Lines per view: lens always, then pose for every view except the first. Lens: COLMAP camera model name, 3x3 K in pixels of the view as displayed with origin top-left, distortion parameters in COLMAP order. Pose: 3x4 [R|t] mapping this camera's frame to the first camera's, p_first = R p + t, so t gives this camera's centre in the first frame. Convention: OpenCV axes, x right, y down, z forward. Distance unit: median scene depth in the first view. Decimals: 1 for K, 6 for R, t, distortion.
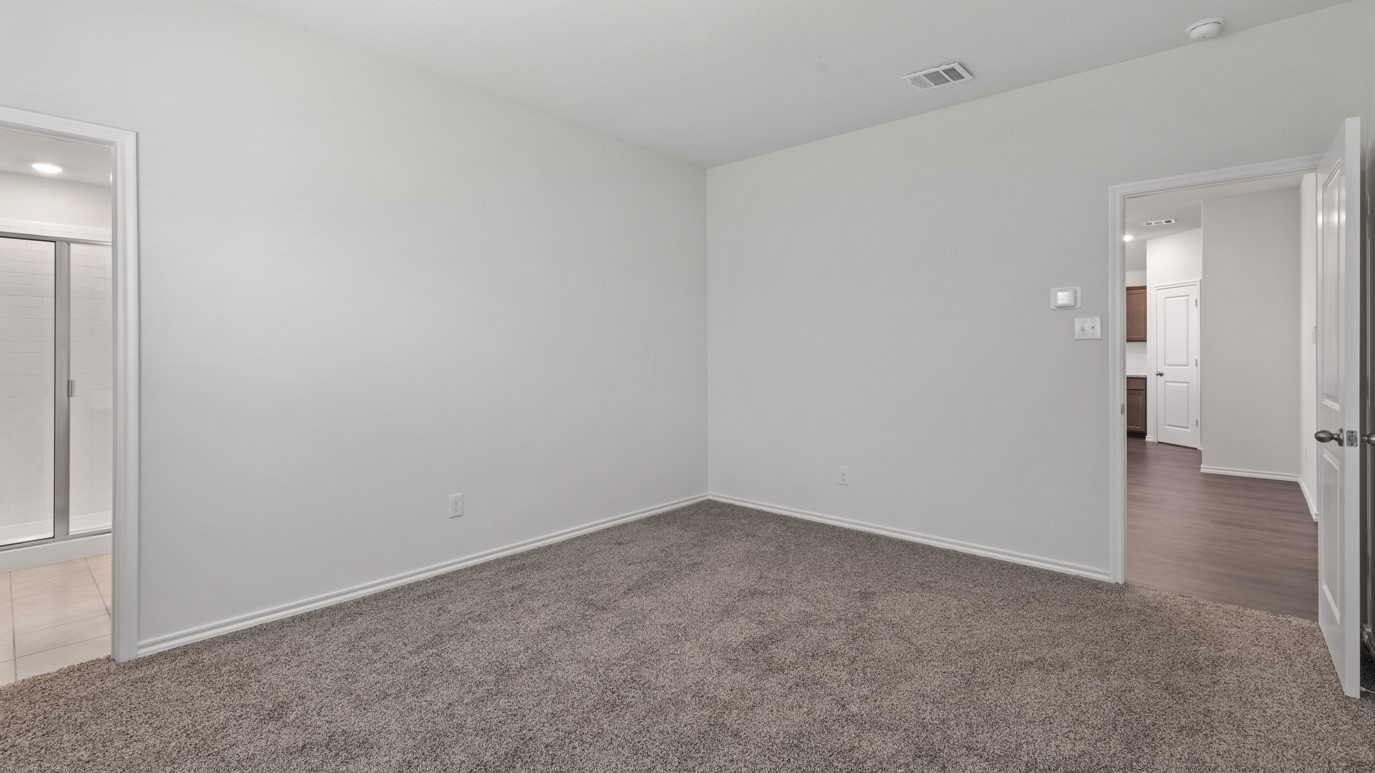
lens RADIAL K [[616.5, 0, 688.0], [0, 616.5, 348.4], [0, 0, 1]] dist [0.004566, 0.000247]
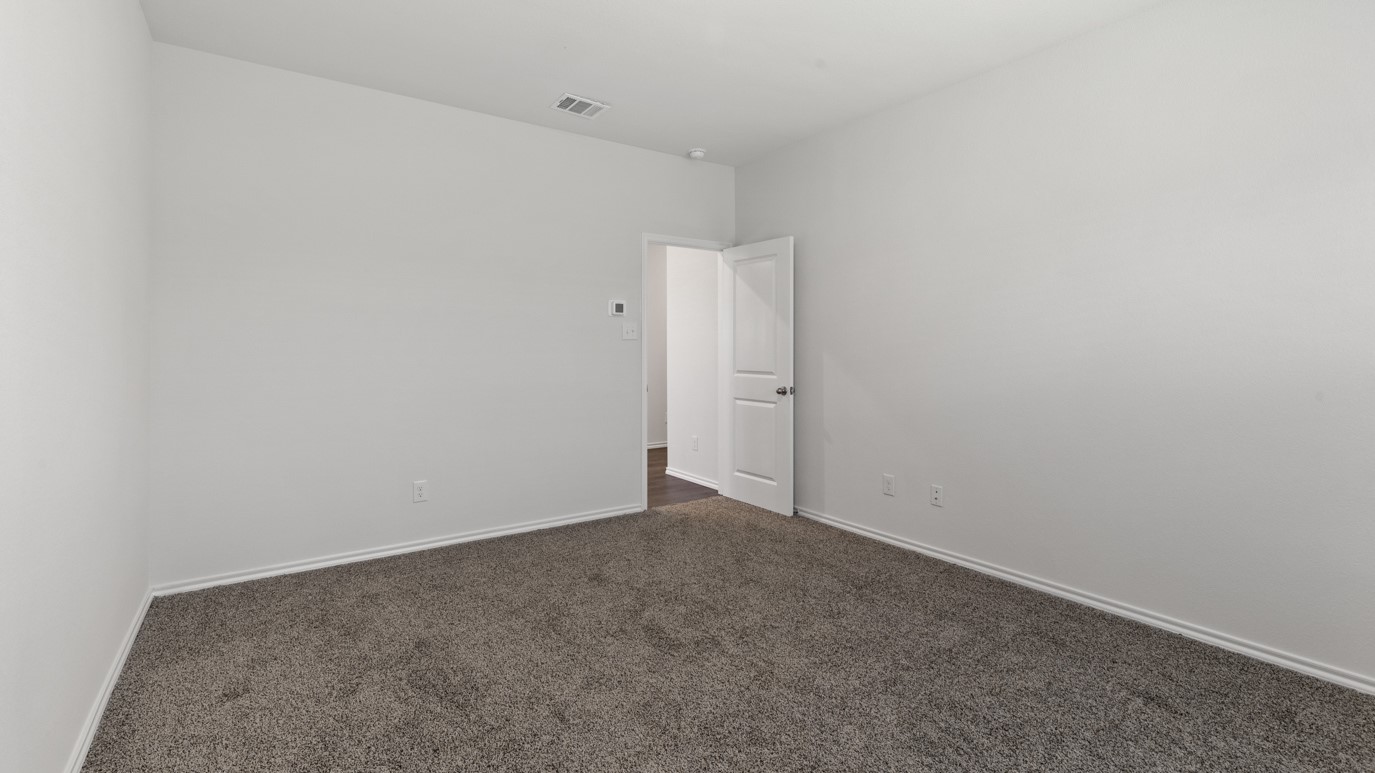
lens RADIAL K [[616.5, 0, 688.0], [0, 616.5, 348.4], [0, 0, 1]] dist [0.004566, 0.000247]
pose [[0.225649, -0.002186, 0.974206, -0.708951], [-0.009536, 0.999945, 0.004452, -0.005436], [-0.974162, -0.010294, 0.225616, 0.604019]]
